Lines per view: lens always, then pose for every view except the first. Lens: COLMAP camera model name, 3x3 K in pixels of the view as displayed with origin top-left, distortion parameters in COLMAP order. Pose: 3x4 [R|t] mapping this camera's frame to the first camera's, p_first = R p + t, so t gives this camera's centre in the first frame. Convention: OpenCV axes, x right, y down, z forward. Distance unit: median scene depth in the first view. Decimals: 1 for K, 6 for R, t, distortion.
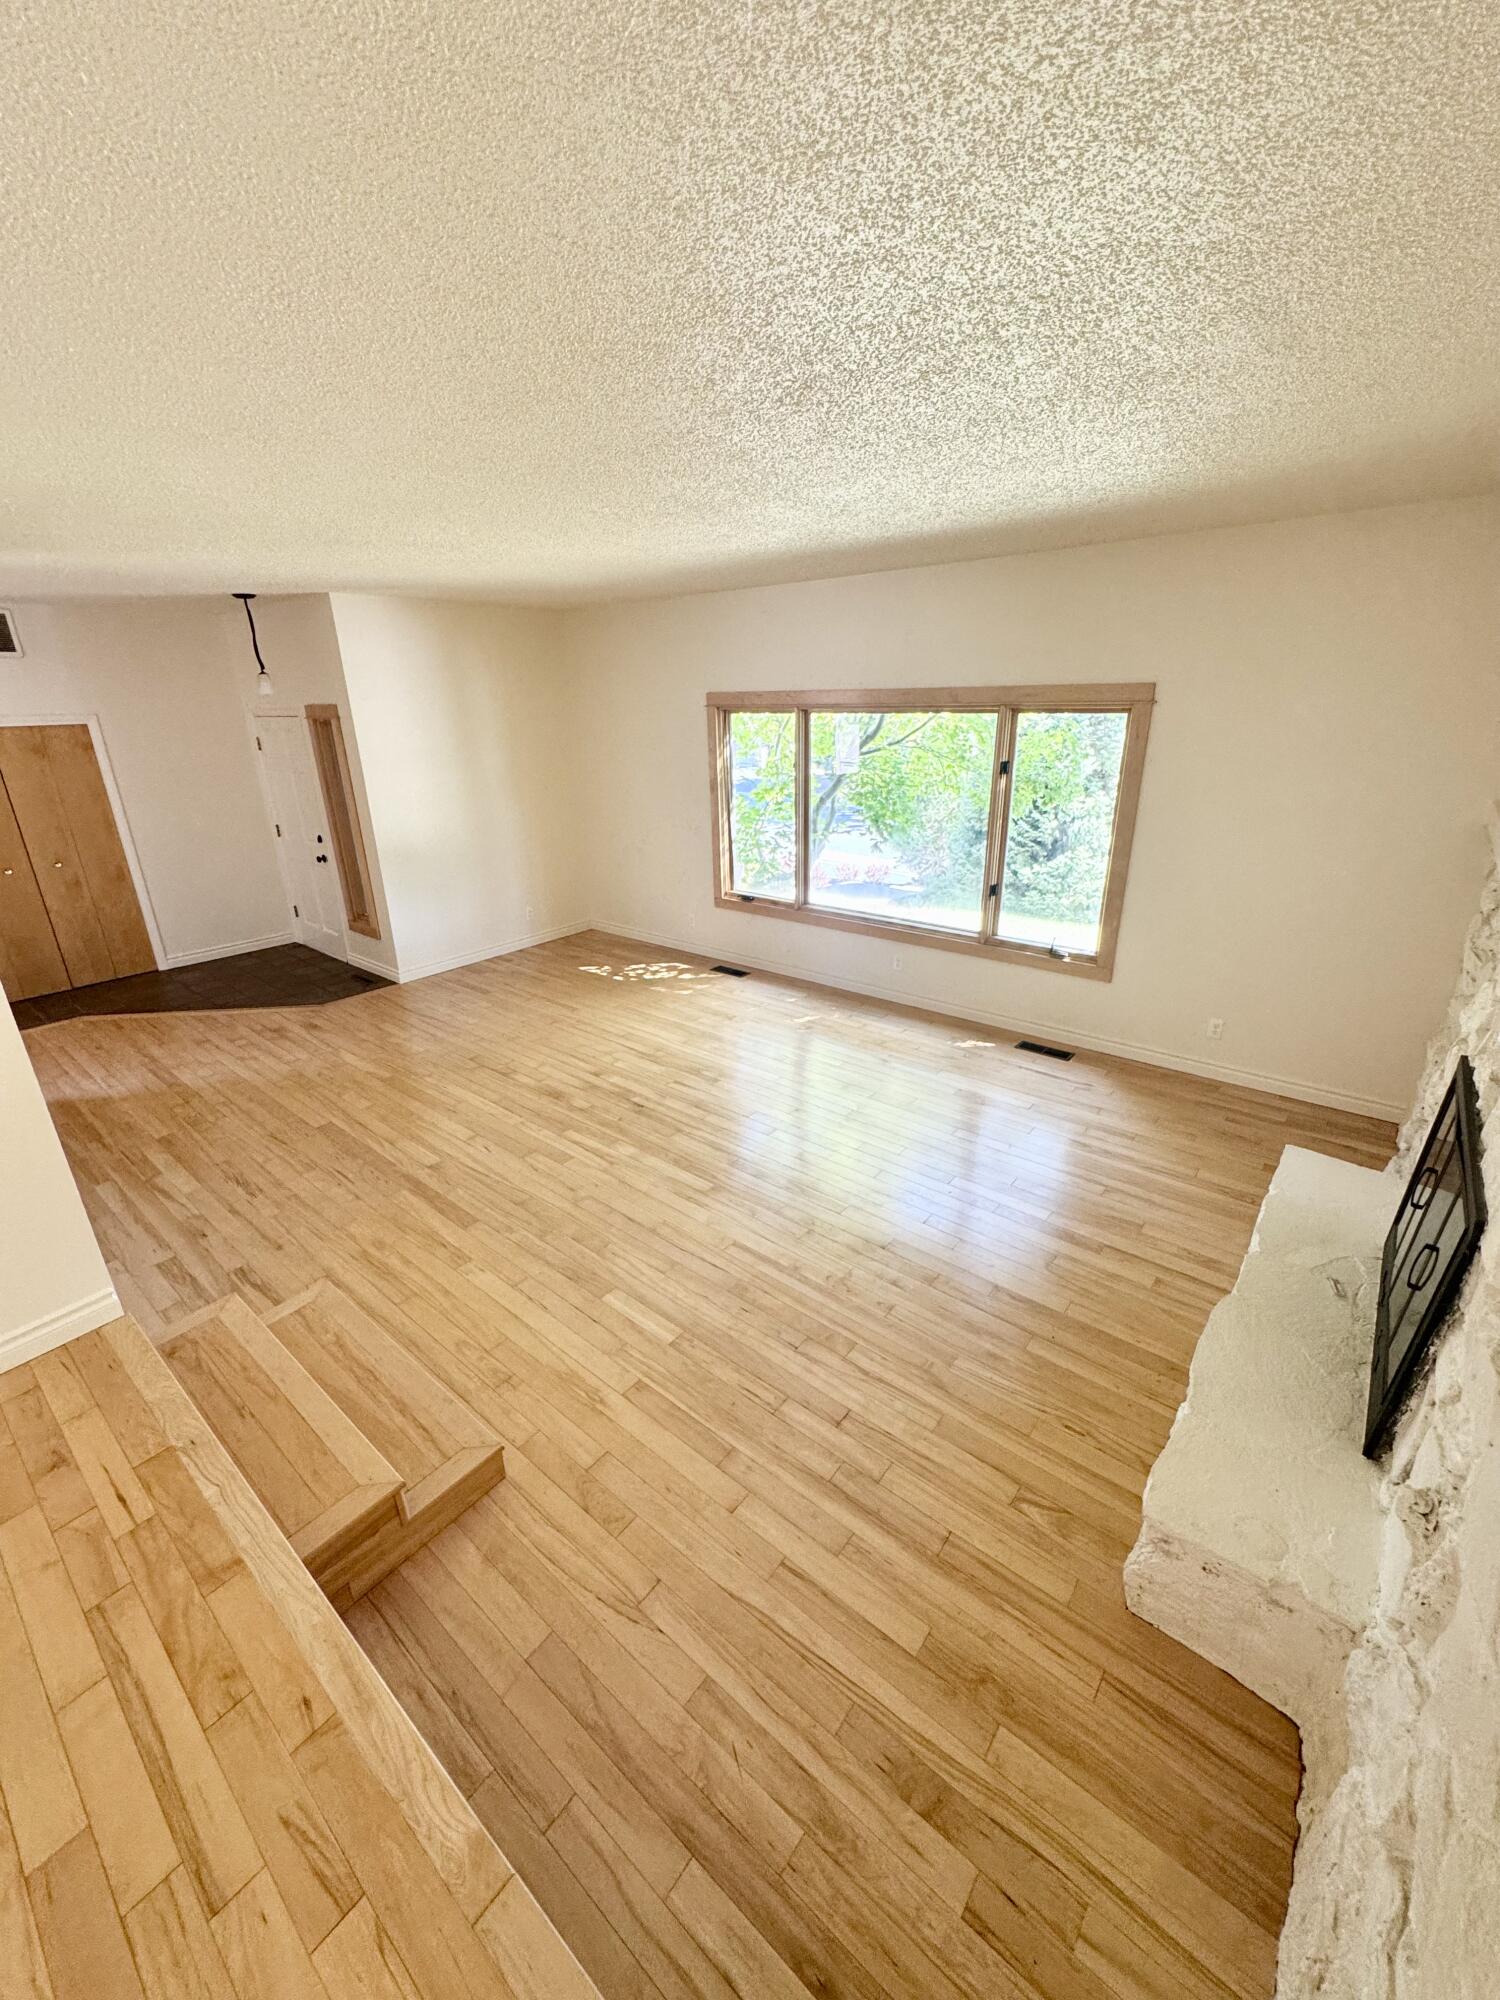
lens RADIAL K [[795.7, 0, 750.3], [0, 795.7, 997.6], [0, 0, 1]] dist [-0.000472, 0.000010]
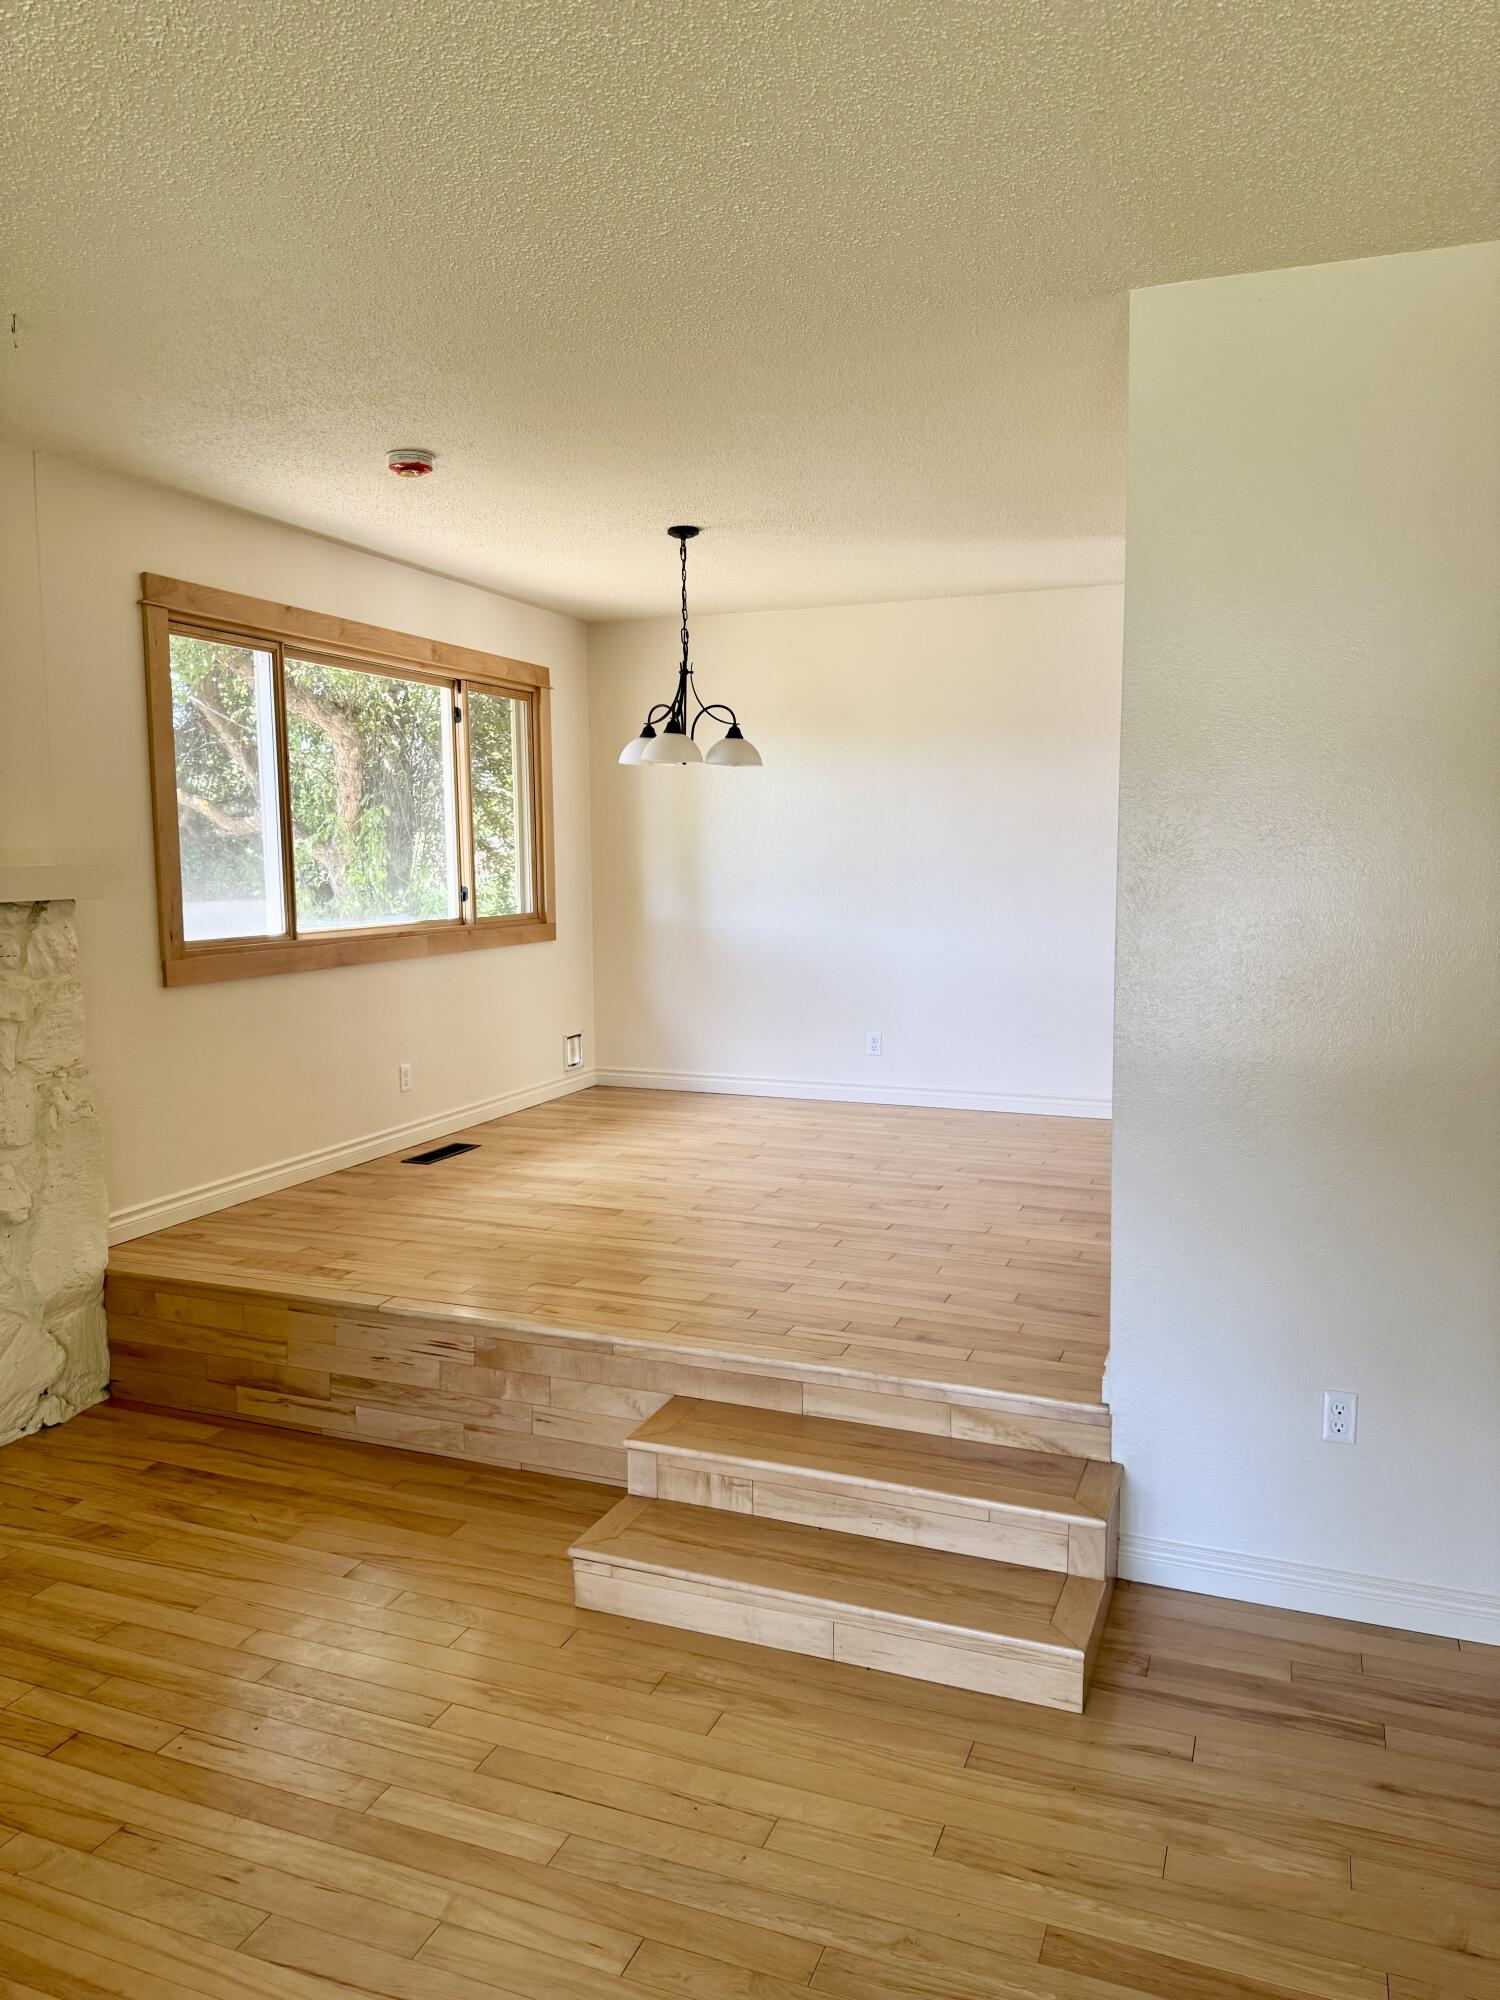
lens RADIAL K [[1413.4, 0, 750.2], [0, 1413.4, 999.8], [0, 0, 1]] dist [-0.002062, -0.000986]
pose [[-0.951875, 0.062959, -0.299951, -0.124622], [-0.081725, 0.891099, 0.446389, -0.647810], [0.295390, 0.449420, -0.843069, 2.375546]]
